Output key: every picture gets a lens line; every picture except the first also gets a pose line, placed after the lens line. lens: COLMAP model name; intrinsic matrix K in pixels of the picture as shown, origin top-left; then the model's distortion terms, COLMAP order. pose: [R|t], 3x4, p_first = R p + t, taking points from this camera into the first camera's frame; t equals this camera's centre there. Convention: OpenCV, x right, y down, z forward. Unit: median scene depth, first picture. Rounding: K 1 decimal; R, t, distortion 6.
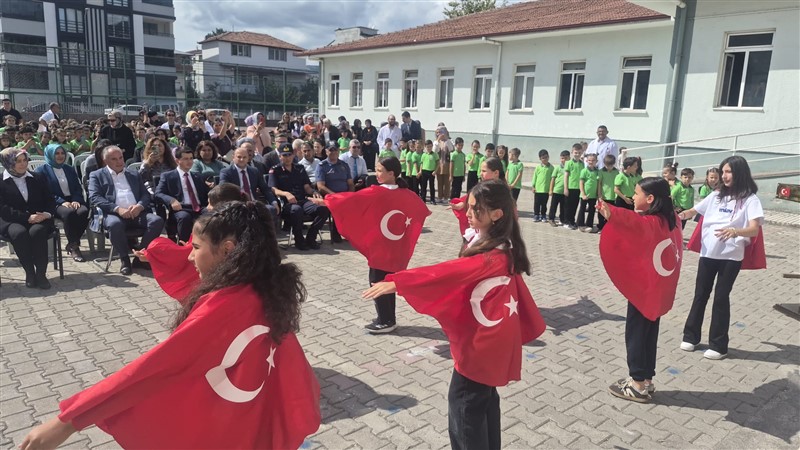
lens RADIAL K [[571.1, 0, 403.9], [0, 571.1, 225.8], [0, 0, 1]] dist [0.062732, -0.078023]
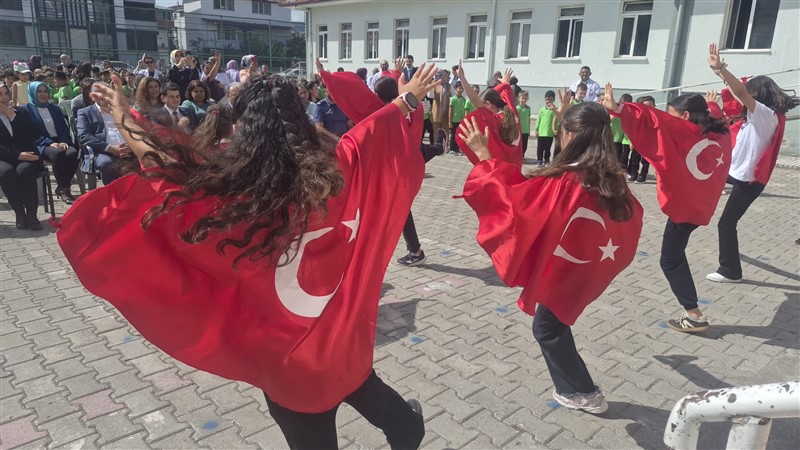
lens RADIAL K [[571.1, 0, 397.6], [0, 571.1, 226.1], [0, 0, 1]] dist [0.062732, -0.078023]
pose [[0.999907, -0.010138, 0.009089, -0.010005], [0.009483, 0.997543, 0.069415, 0.011777], [-0.009770, -0.069322, 0.997546, 0.012637]]
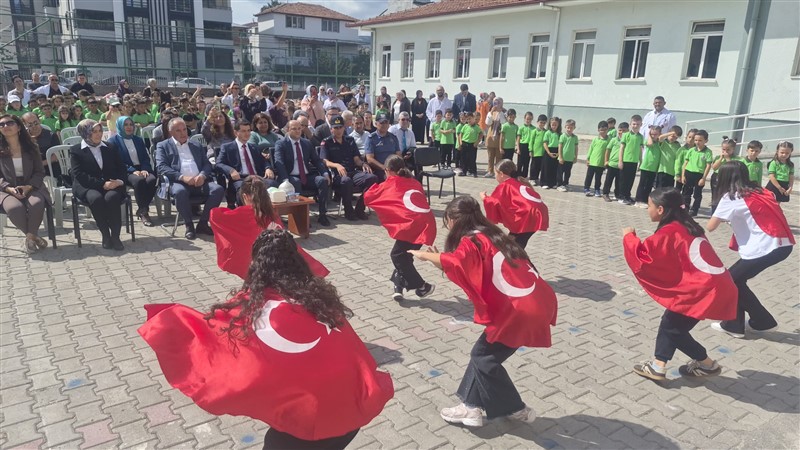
lens RADIAL K [[571.1, 0, 387.0], [0, 571.1, 229.3], [0, 0, 1]] dist [0.062732, -0.078023]
pose [[0.993226, 0.022527, -0.113997, 0.001409], [-0.016330, 0.998353, 0.055005, 0.000460], [0.115049, -0.052771, 0.991957, -0.005624]]
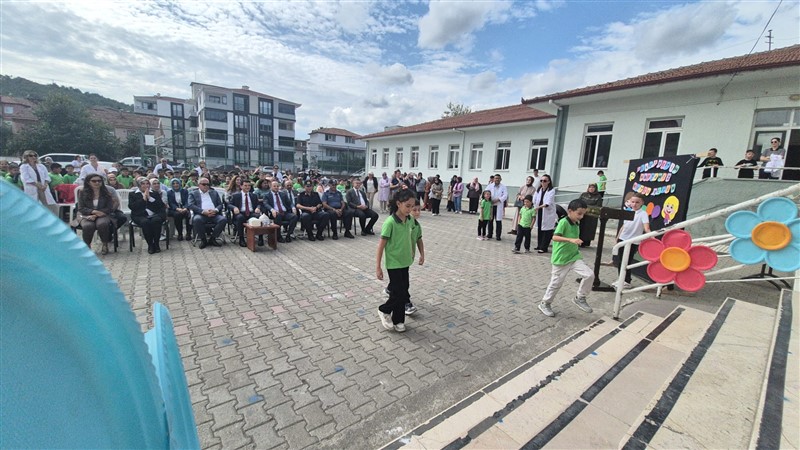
lens RADIAL K [[324.9, 0, 399.1], [0, 324.9, 224.1], [0, 0, 1]] dist [-0.010708, -0.005761]
pose [[0.996789, 0.026668, -0.075508, 0.059444], [-0.029791, 0.998734, -0.040532, 0.009961], [0.074331, 0.042651, 0.996321, 0.014670]]
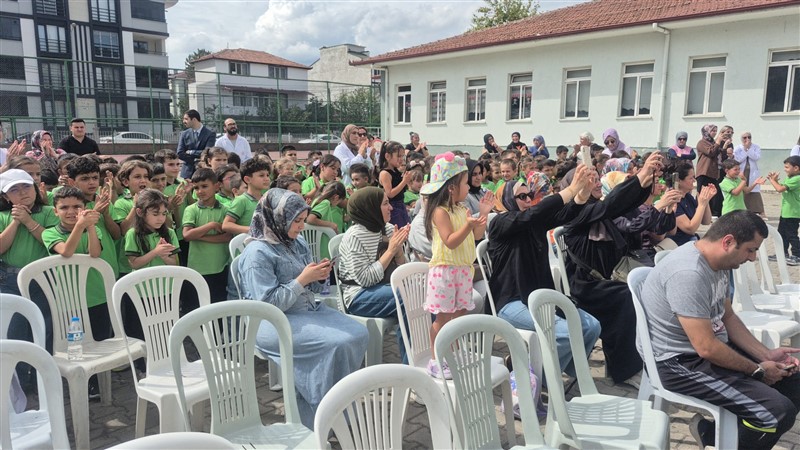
lens RADIAL K [[571.1, 0, 393.4], [0, 571.1, 228.3], [0, 0, 1]] dist [0.062732, -0.078023]
pose [[0.998117, -0.040639, 0.045937, -0.278616], [0.042016, 0.998684, -0.029423, -0.049662], [-0.044681, 0.031298, 0.998511, 0.271993]]
